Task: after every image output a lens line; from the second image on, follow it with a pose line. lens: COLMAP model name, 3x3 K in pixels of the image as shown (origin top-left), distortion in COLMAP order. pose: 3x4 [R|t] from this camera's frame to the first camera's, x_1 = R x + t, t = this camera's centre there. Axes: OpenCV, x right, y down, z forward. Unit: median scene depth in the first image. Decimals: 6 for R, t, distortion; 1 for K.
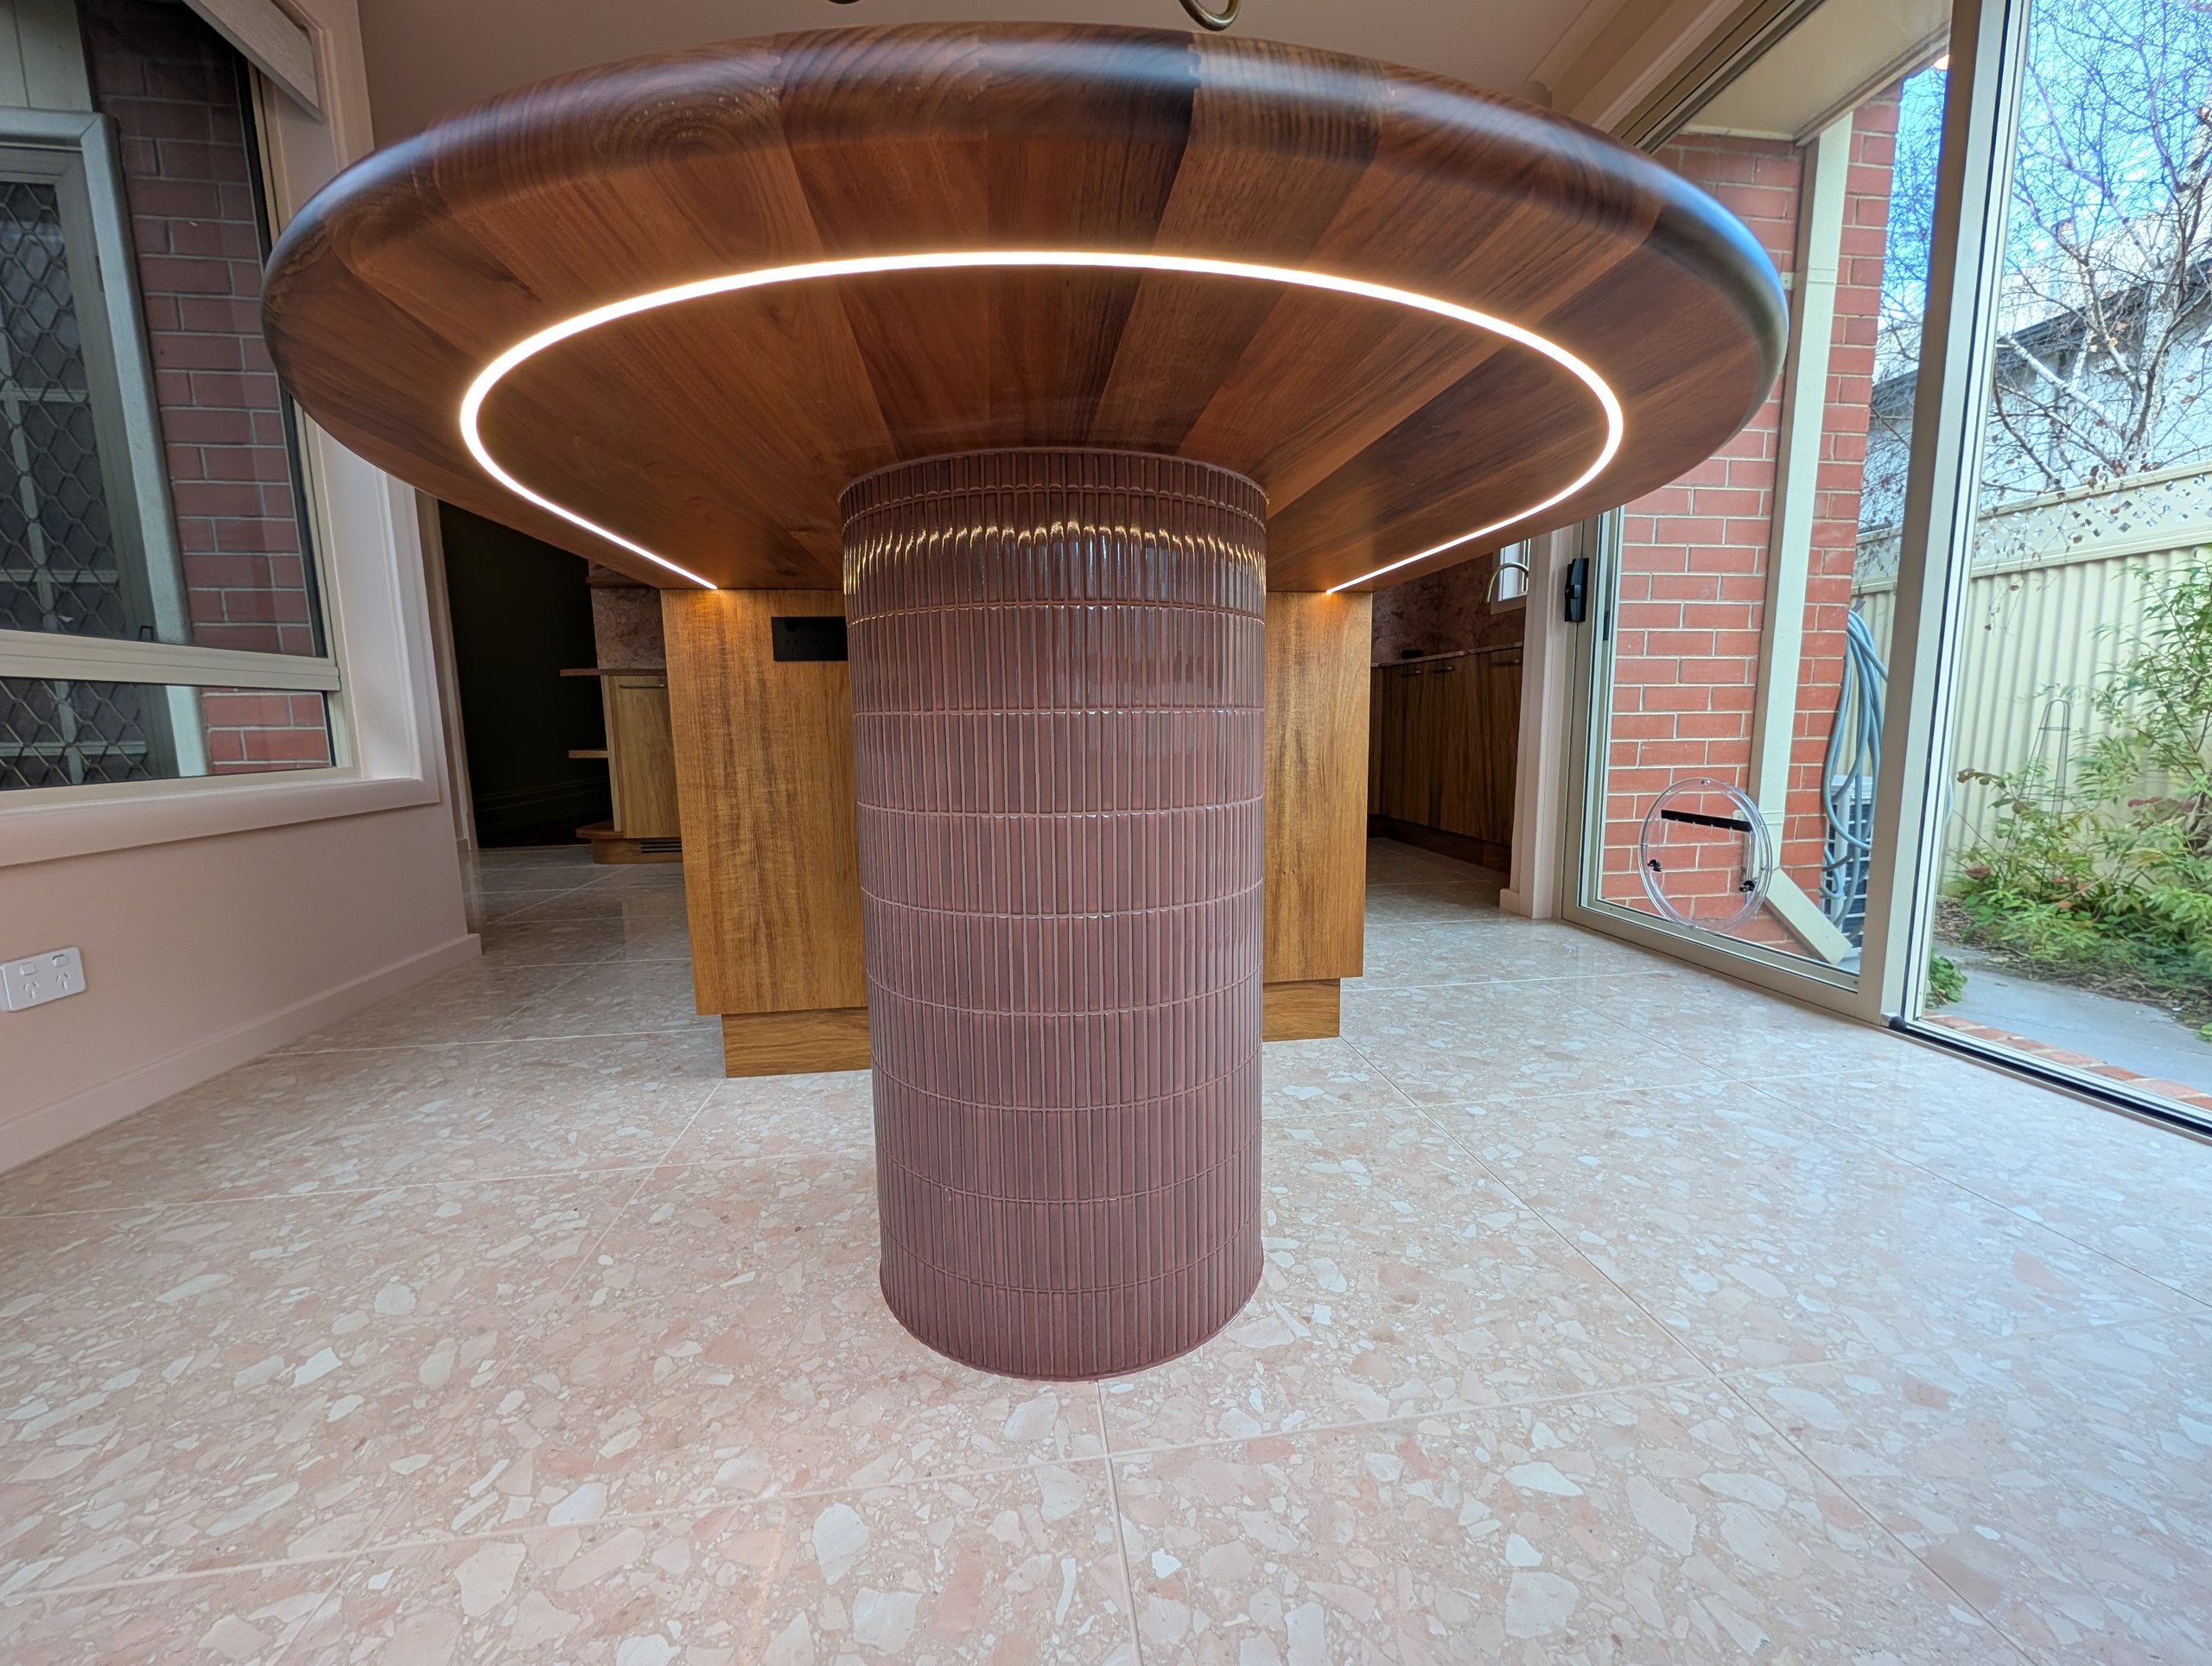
lens RADIAL K [[849.0, 0, 1103.8], [0, 849.0, 834.0], [0, 0, 1]] dist [0.000312, 0.000047]
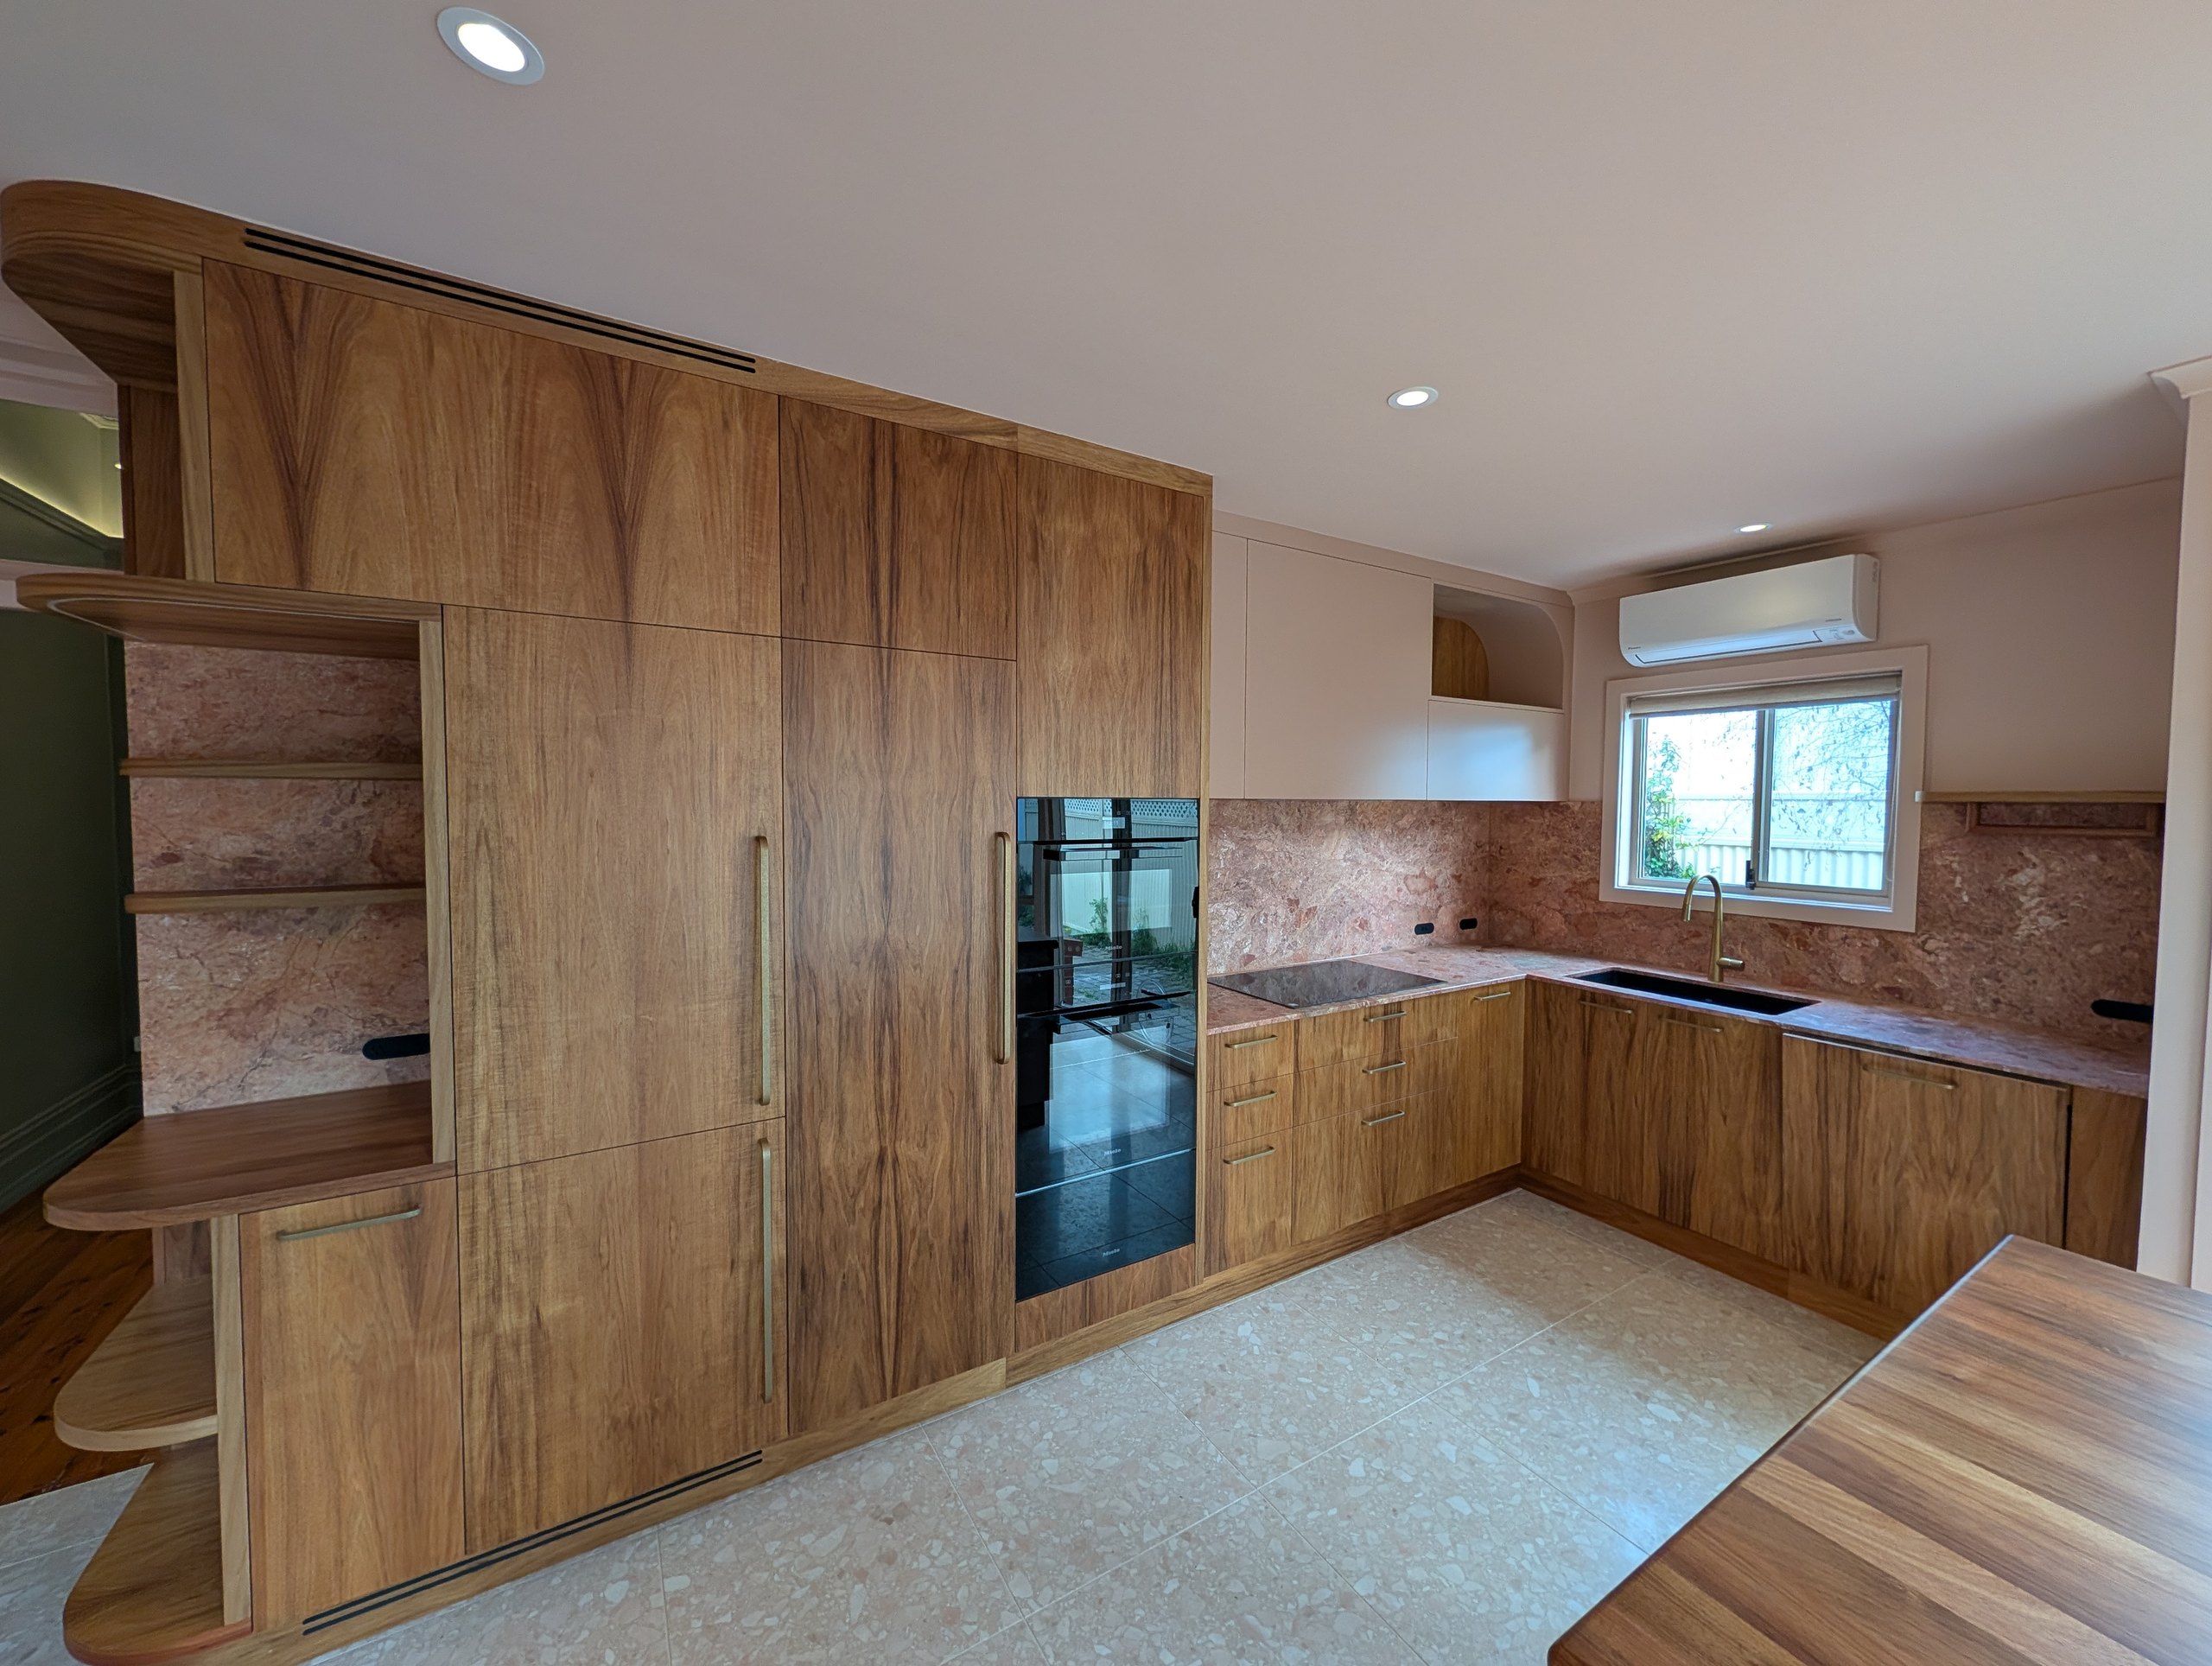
lens RADIAL K [[849.0, 0, 1109.1], [0, 849.0, 832.8], [0, 0, 1]] dist [0.000312, 0.000047]
pose [[0.911774, 0.006576, 0.410640, -0.794197], [0.033280, 0.995400, -0.089835, -0.624709], [-0.409342, 0.095575, 0.907361, 0.997680]]
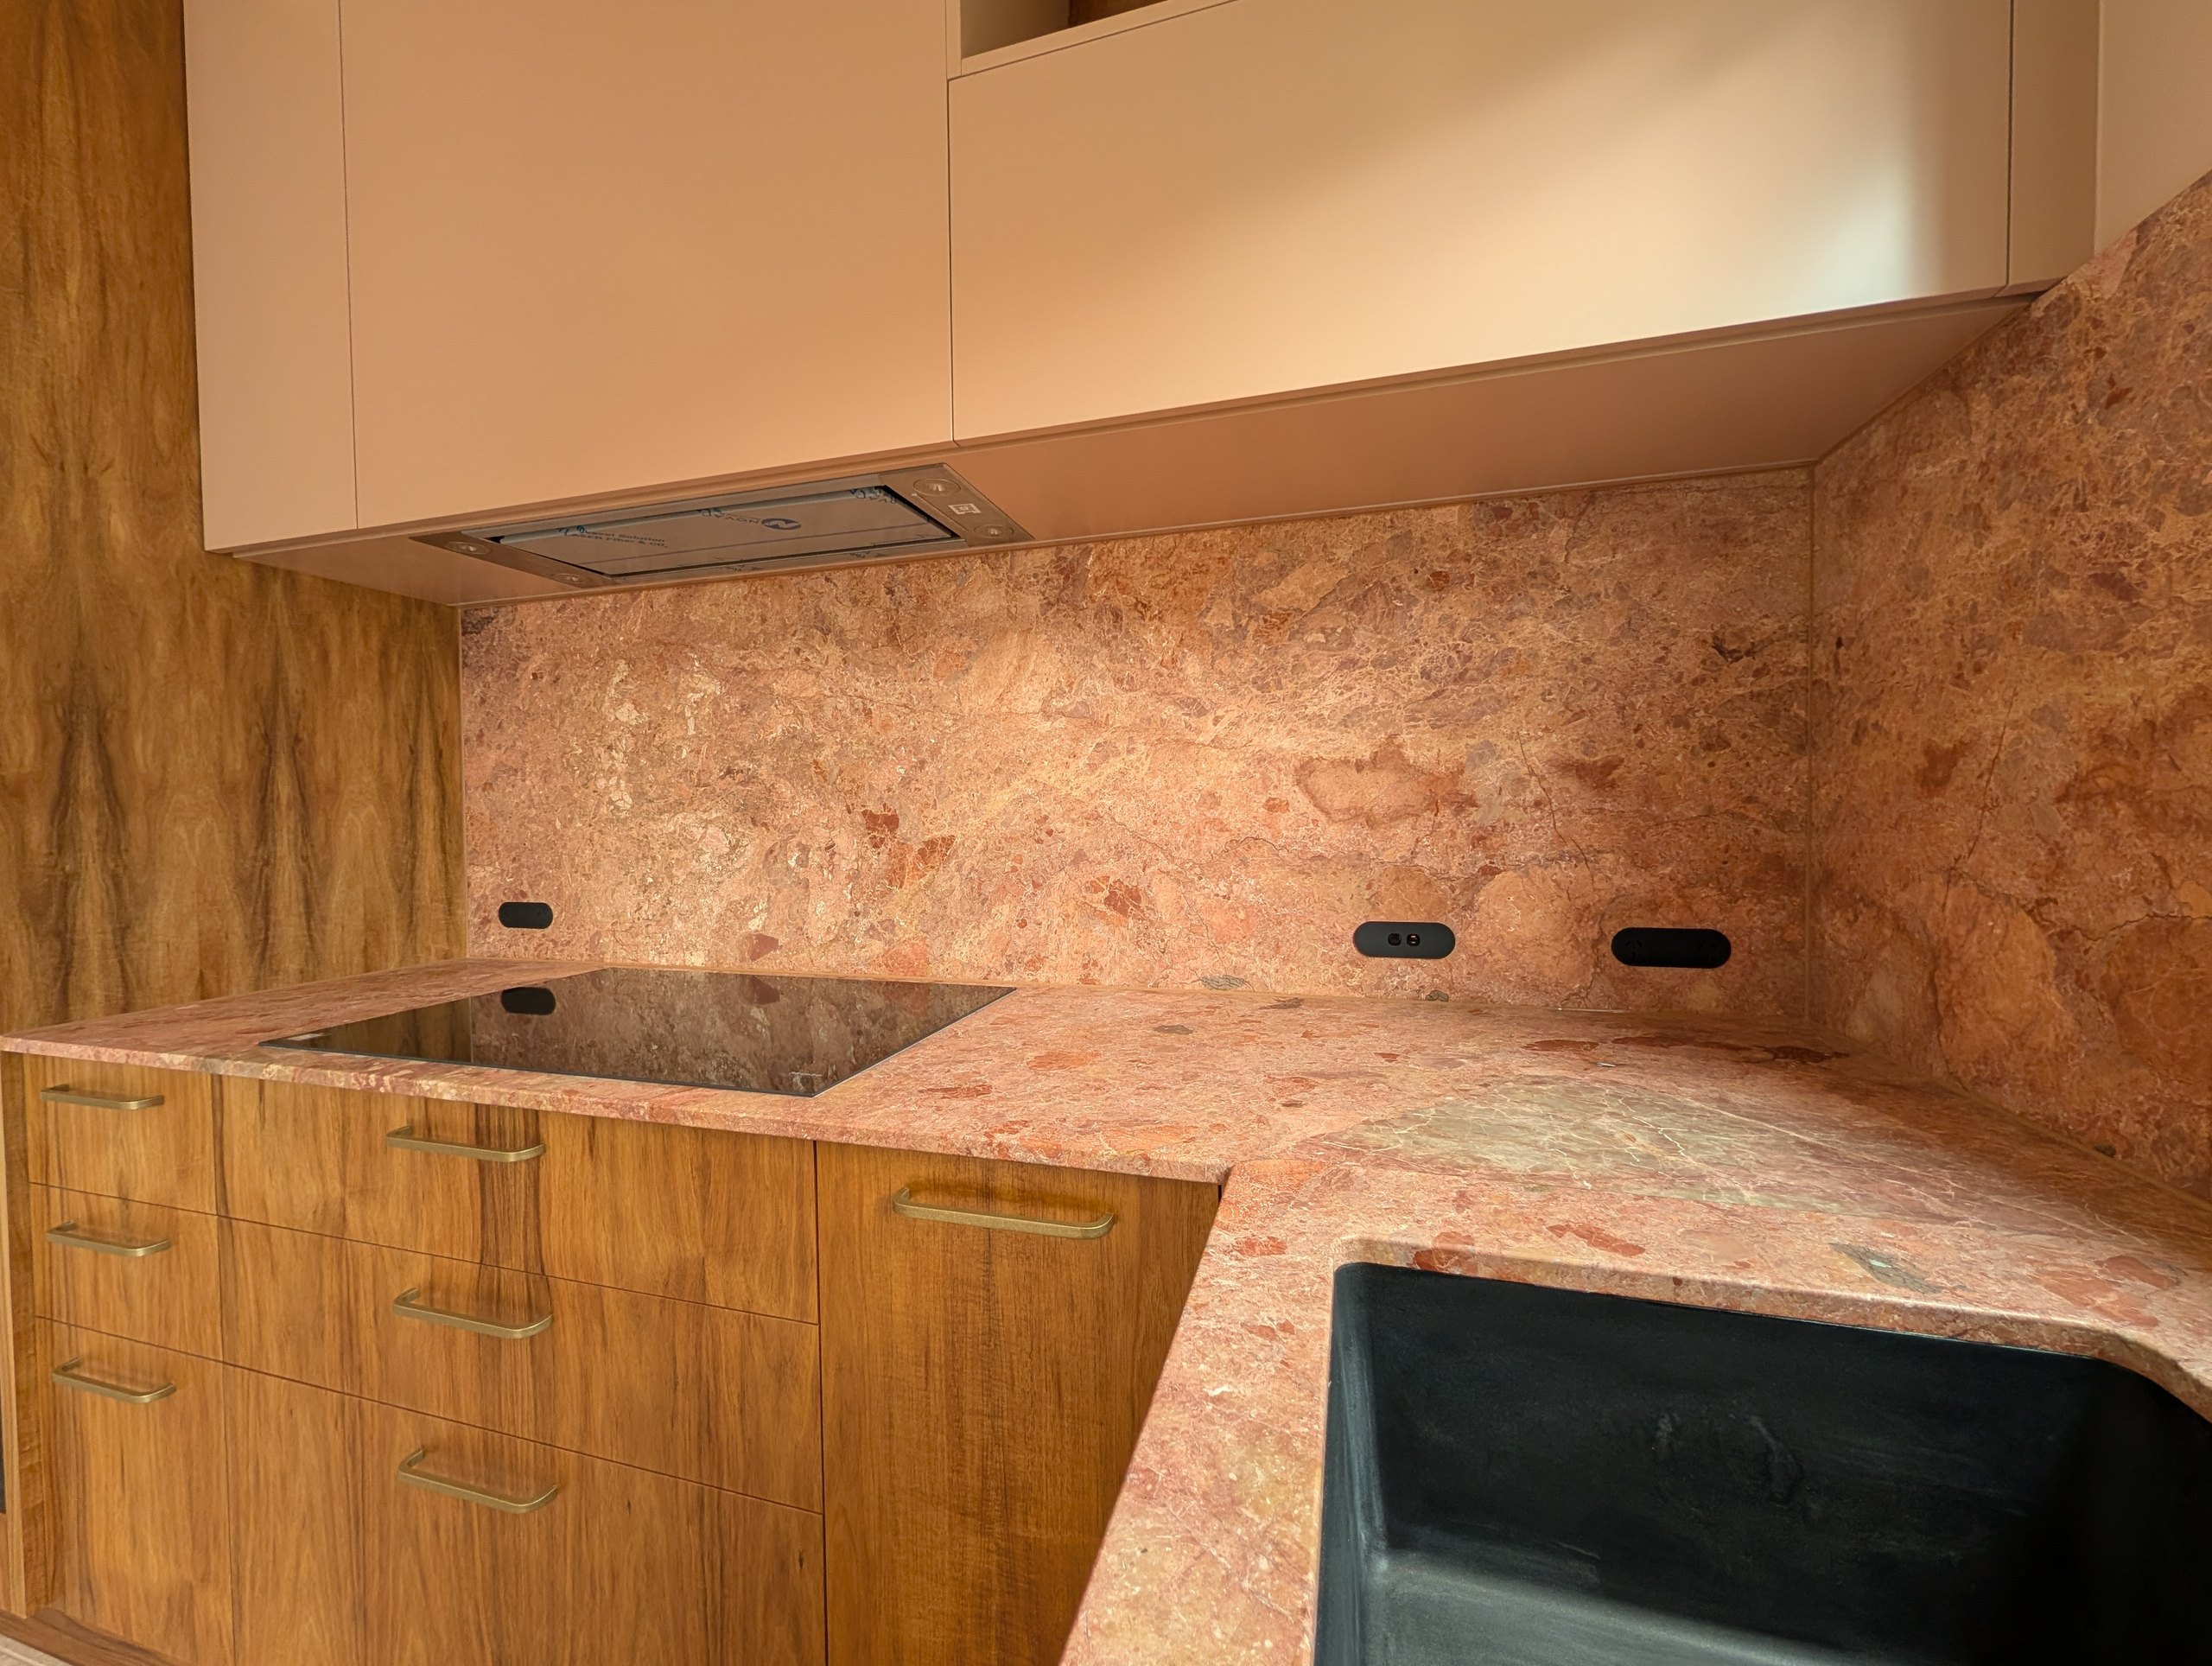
lens RADIAL K [[849.0, 0, 1103.6], [0, 849.0, 834.8], [0, 0, 1]] dist [0.000312, 0.000047]
pose [[0.917431, 0.017155, -0.397526, 0.828346], [-0.056462, 0.994573, -0.087387, -0.561010], [0.393869, 0.102617, 0.913420, 1.936735]]
